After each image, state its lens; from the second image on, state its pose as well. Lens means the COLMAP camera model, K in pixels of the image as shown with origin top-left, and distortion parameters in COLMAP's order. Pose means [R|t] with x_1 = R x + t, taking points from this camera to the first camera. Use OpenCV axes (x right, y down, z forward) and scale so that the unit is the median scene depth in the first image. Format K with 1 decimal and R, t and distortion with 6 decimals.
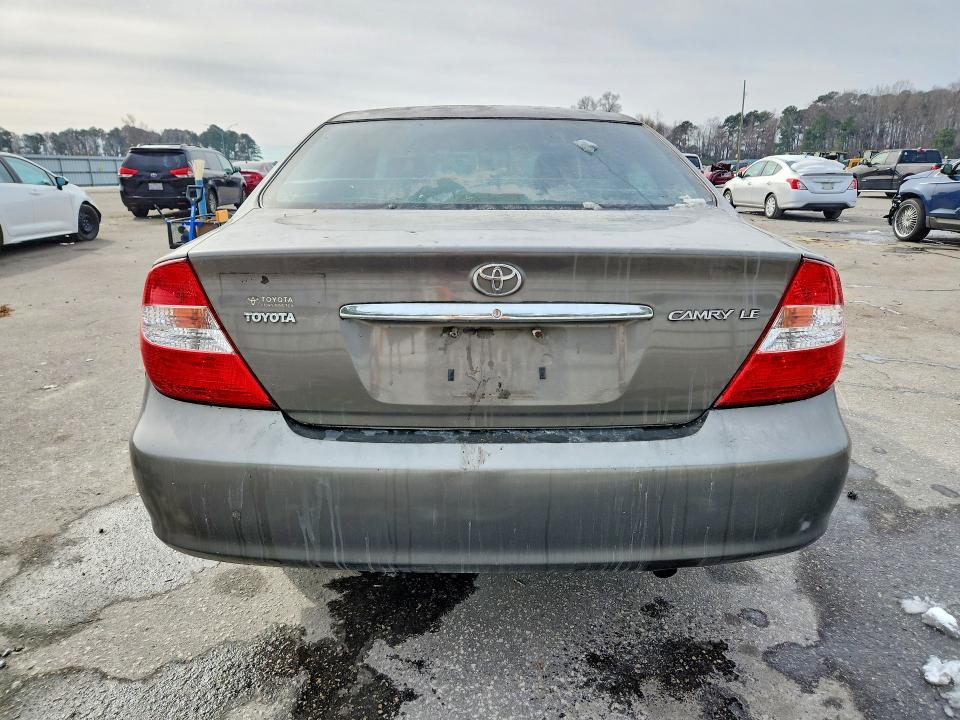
lens RADIAL K [[651.8, 0, 476.1], [0, 651.8, 357.6], [0, 0, 1]] dist [0.101908, -0.078964]
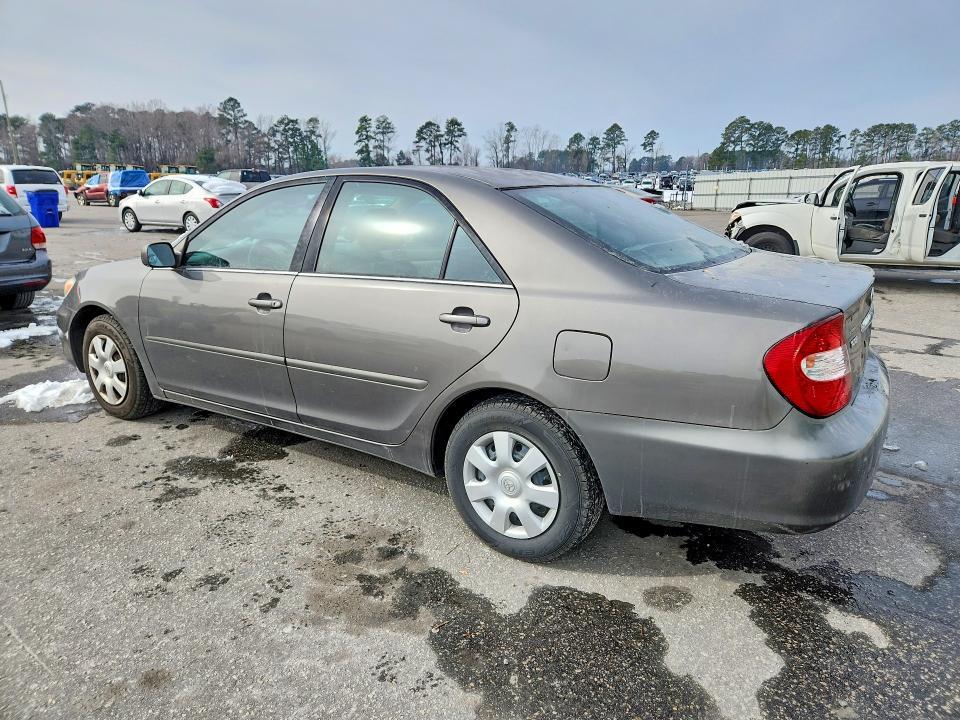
lens RADIAL K [[651.8, 0, 476.1], [0, 651.8, 357.6], [0, 0, 1]] dist [0.101908, -0.078964]
pose [[0.552547, -0.219005, 0.804195, -0.130800], [0.230332, 0.967409, 0.105197, -0.024646], [-0.801024, 0.127106, 0.584983, 0.051712]]
